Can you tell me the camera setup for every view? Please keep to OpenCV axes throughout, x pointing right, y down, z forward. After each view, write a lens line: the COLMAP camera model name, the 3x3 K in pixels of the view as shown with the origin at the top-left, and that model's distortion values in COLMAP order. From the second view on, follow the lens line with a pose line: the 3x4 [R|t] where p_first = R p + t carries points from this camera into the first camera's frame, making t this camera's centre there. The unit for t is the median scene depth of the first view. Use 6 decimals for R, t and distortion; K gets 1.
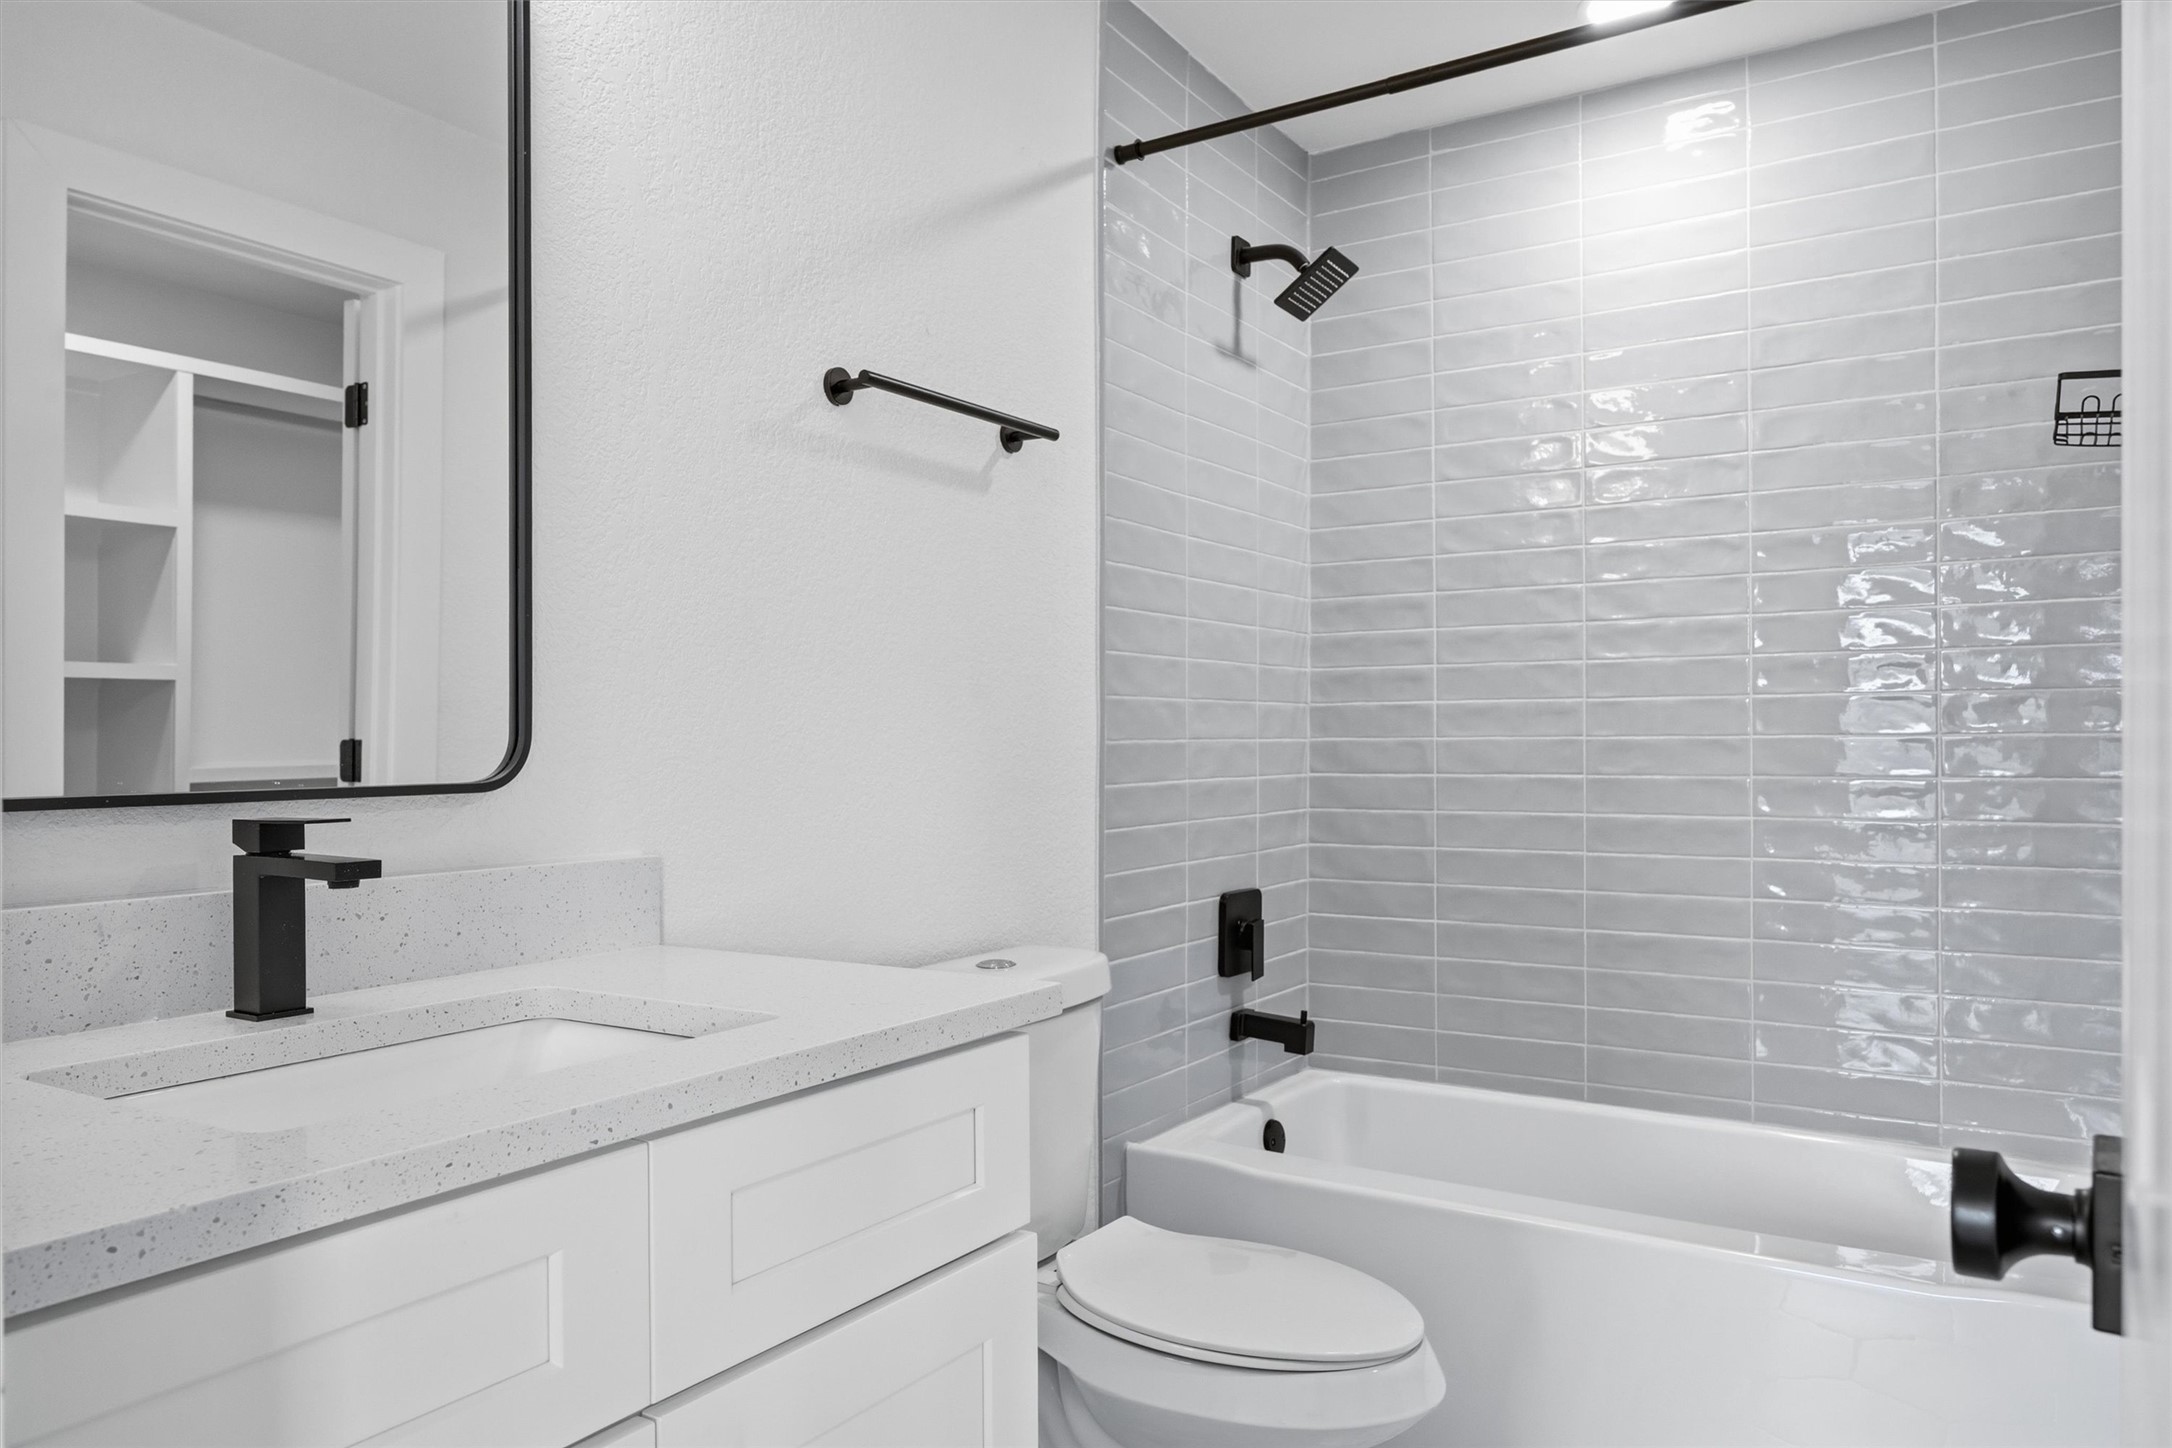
lens RADIAL K [[1484.5, 0, 1079.1], [0, 1484.5, 754.4], [0, 0, 1]] dist [-0.001183, 0.000454]
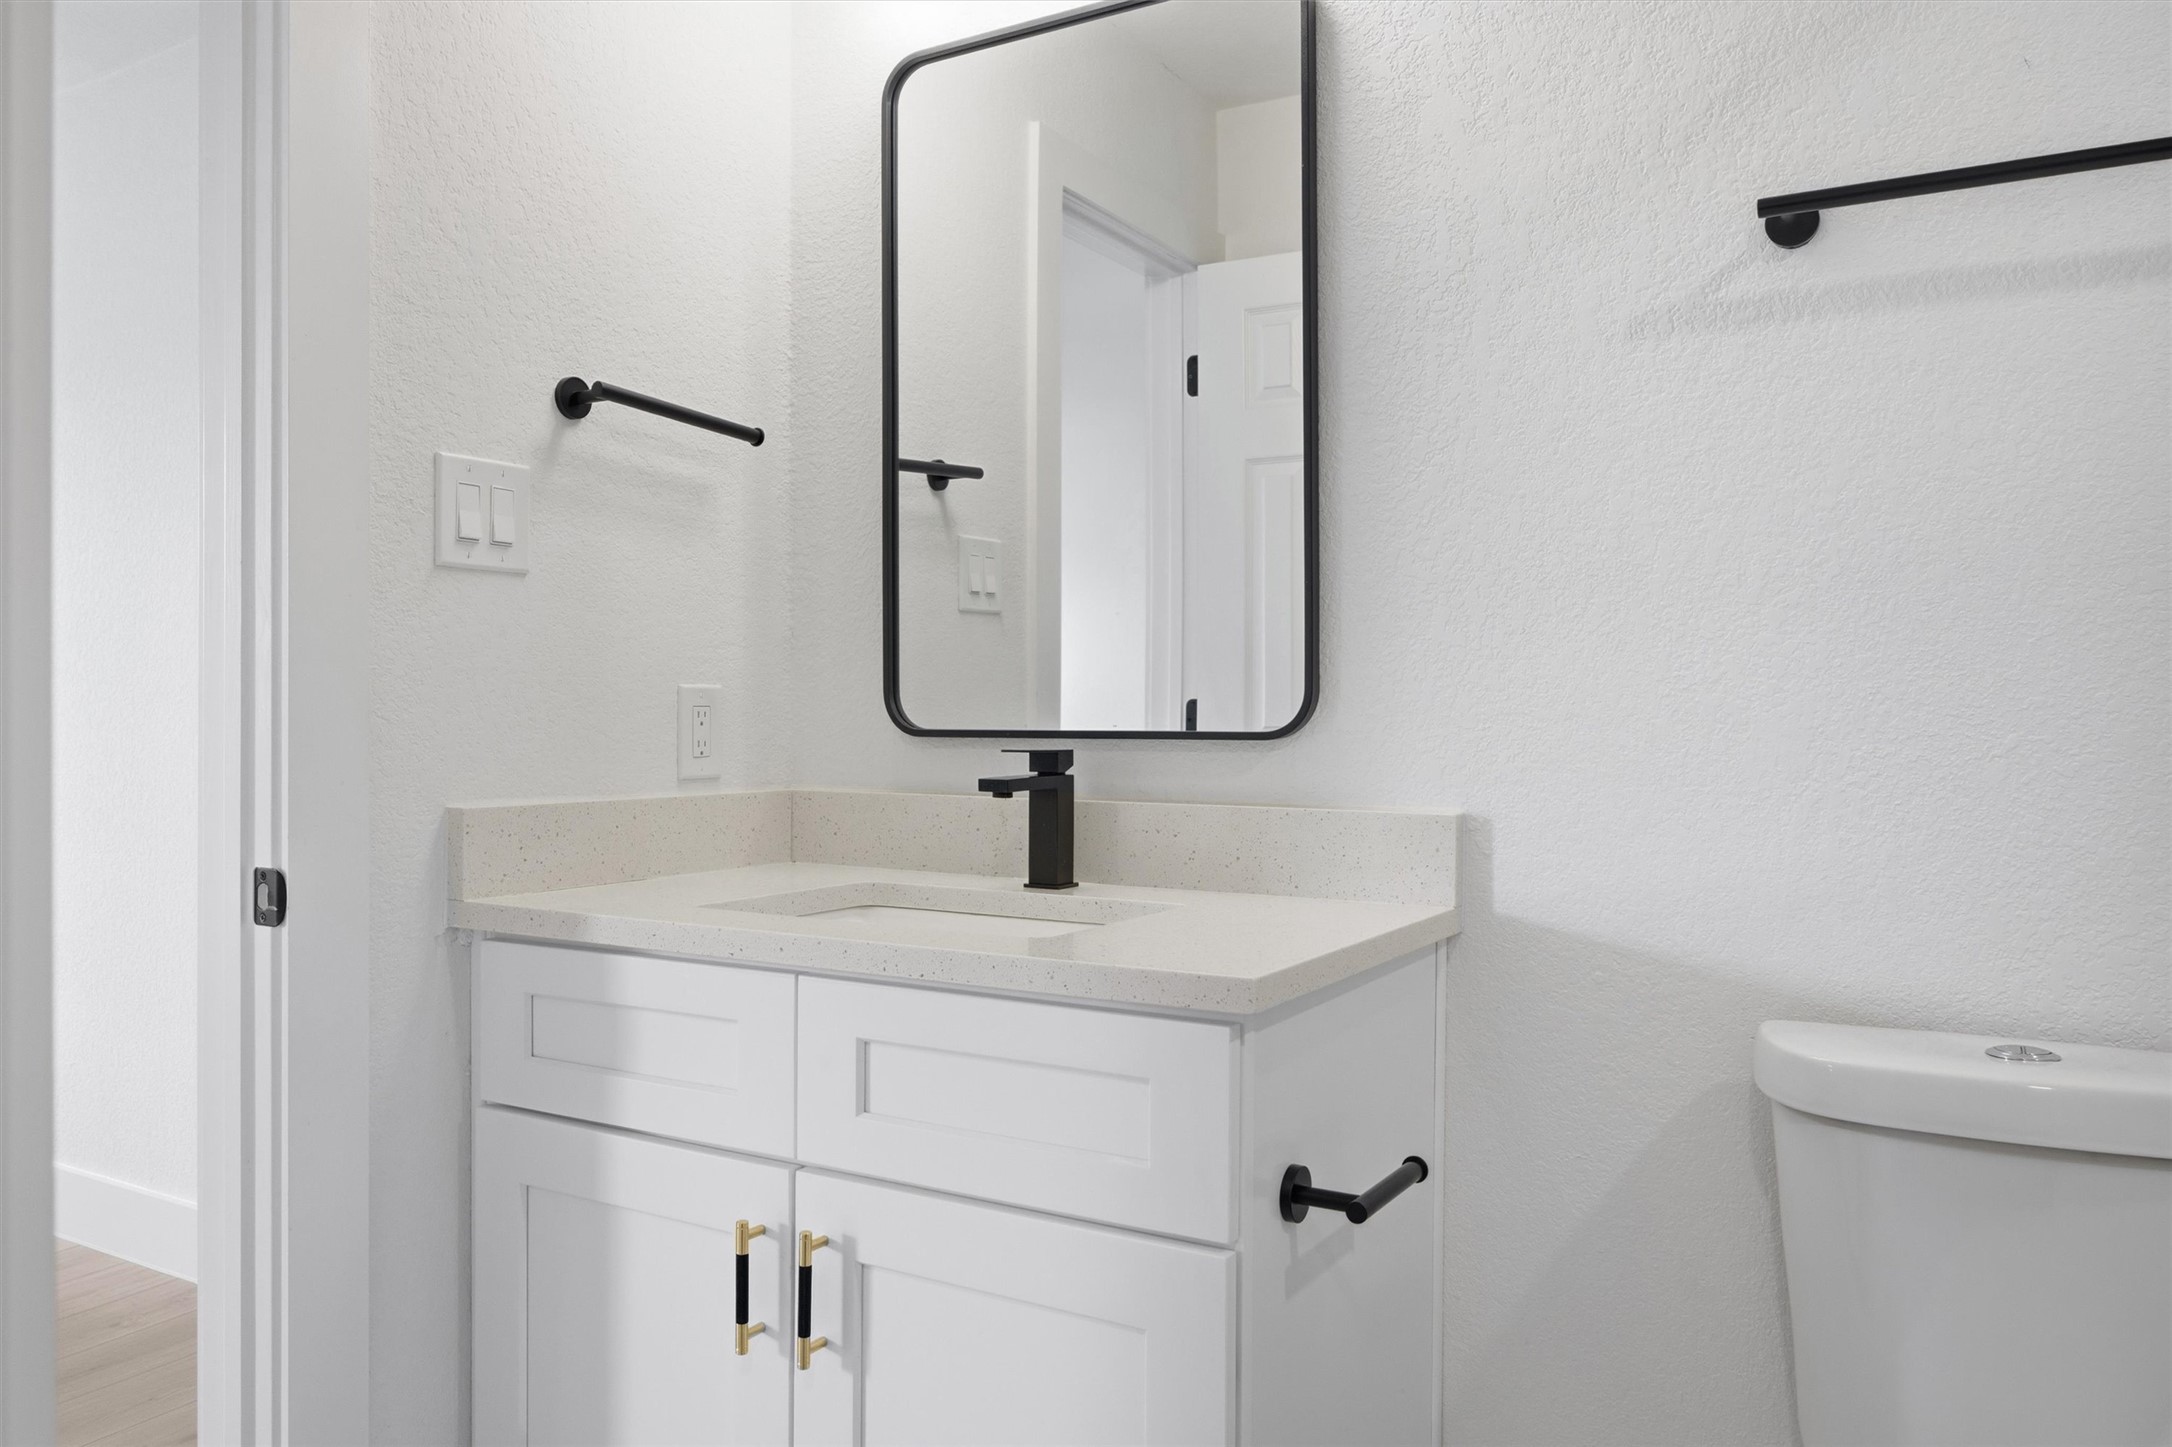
lens RADIAL K [[1545.3, 0, 1059.5], [0, 1545.3, 726.4], [0, 0, 1]] dist [-0.005258, -0.000606]
pose [[0.044050, 0.010598, -0.998973, 0.774821], [-0.013821, 0.999855, 0.009998, 0.004941], [0.998934, 0.013367, 0.044190, 0.772042]]
